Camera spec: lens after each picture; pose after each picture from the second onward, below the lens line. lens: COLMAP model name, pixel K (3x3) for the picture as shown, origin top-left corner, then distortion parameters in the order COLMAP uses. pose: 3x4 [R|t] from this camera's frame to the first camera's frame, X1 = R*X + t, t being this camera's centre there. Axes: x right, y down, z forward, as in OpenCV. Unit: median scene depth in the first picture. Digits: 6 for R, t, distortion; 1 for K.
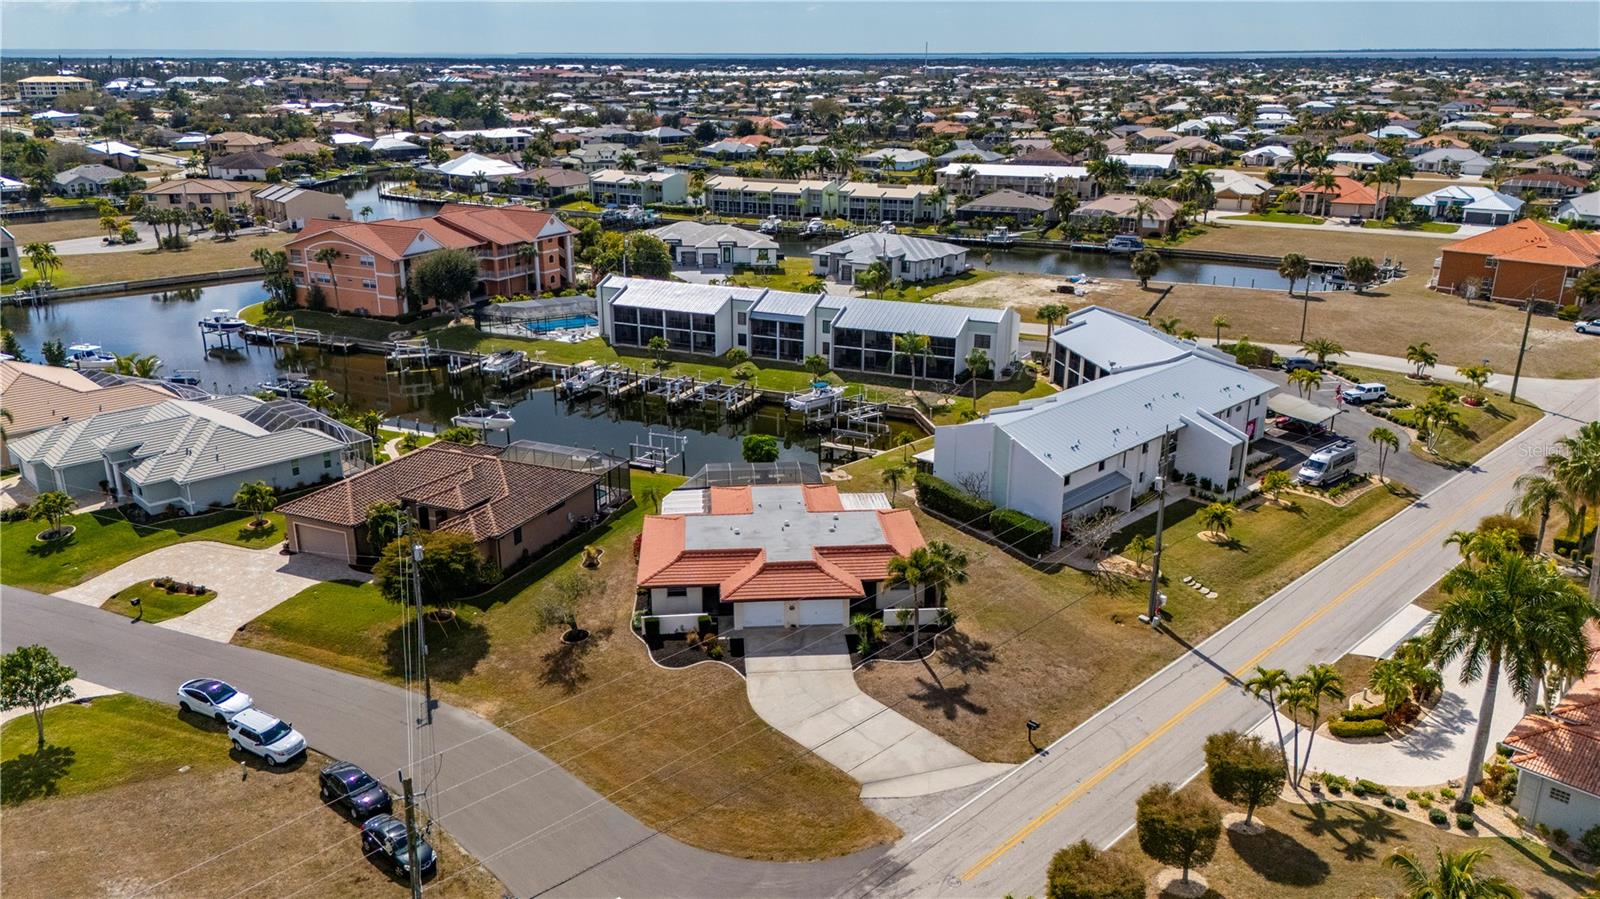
lens RADIAL K [[1165.3, 0, 784.1], [0, 1165.3, 449.4], [0, 0, 1]] dist [0.087342, -0.081948]
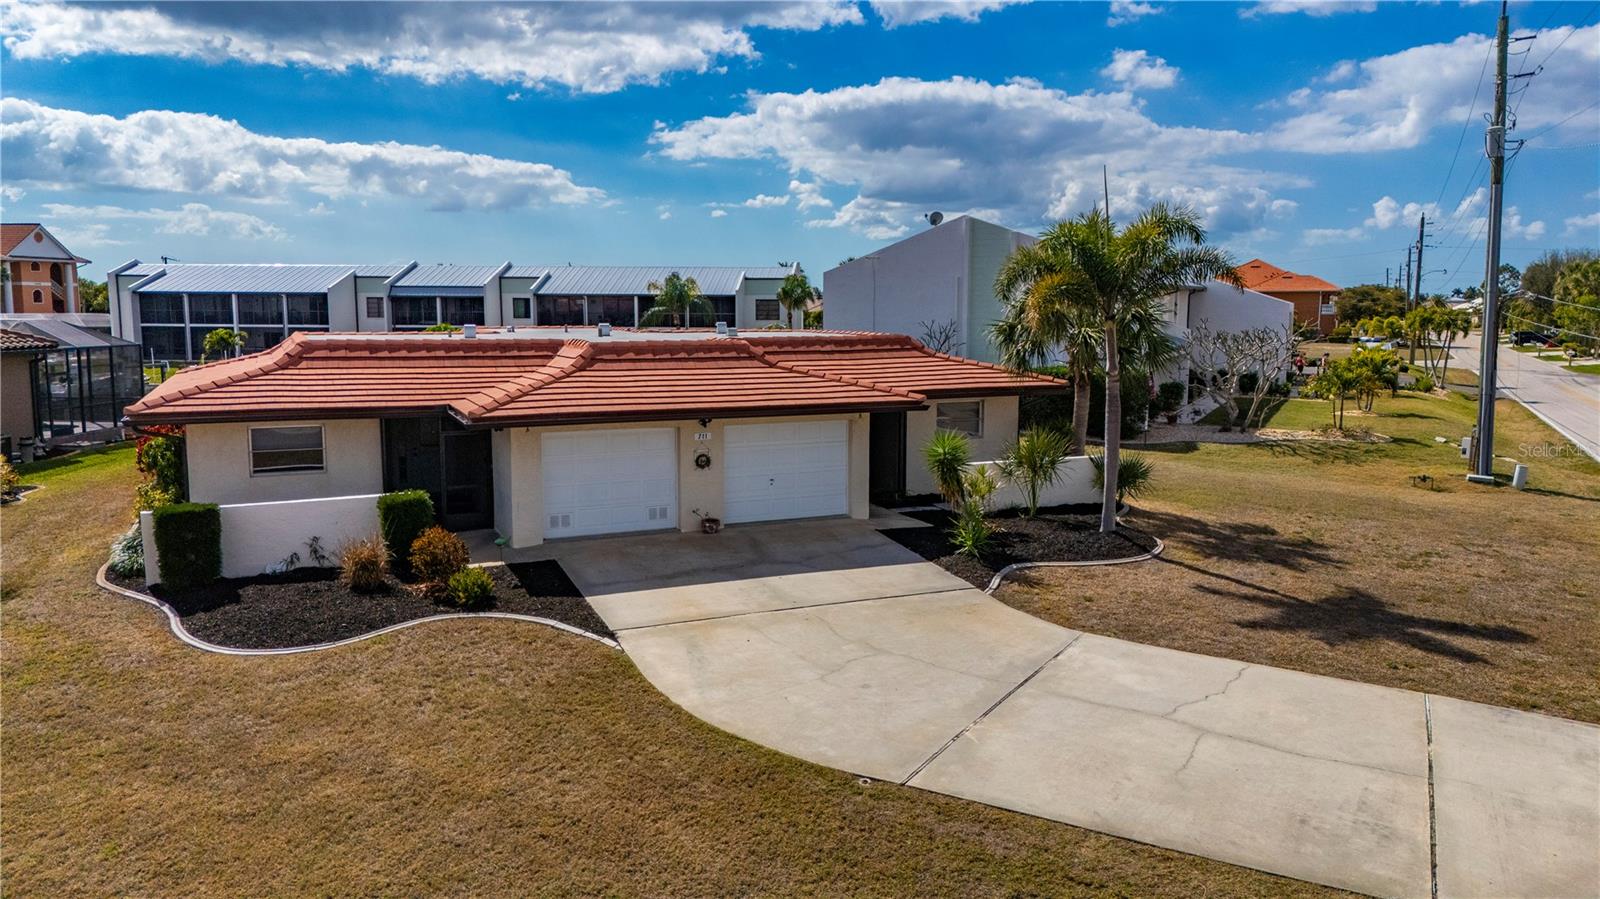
lens RADIAL K [[1168.1, 0, 800.0], [0, 1168.1, 449.5], [0, 0, 1]] dist [0.085439, -0.092749]
pose [[0.941156, -0.041786, 0.335378, -0.038720], [0.106347, 0.978536, -0.176518, 0.101712], [-0.320803, 0.201797, 0.925399, 0.376642]]
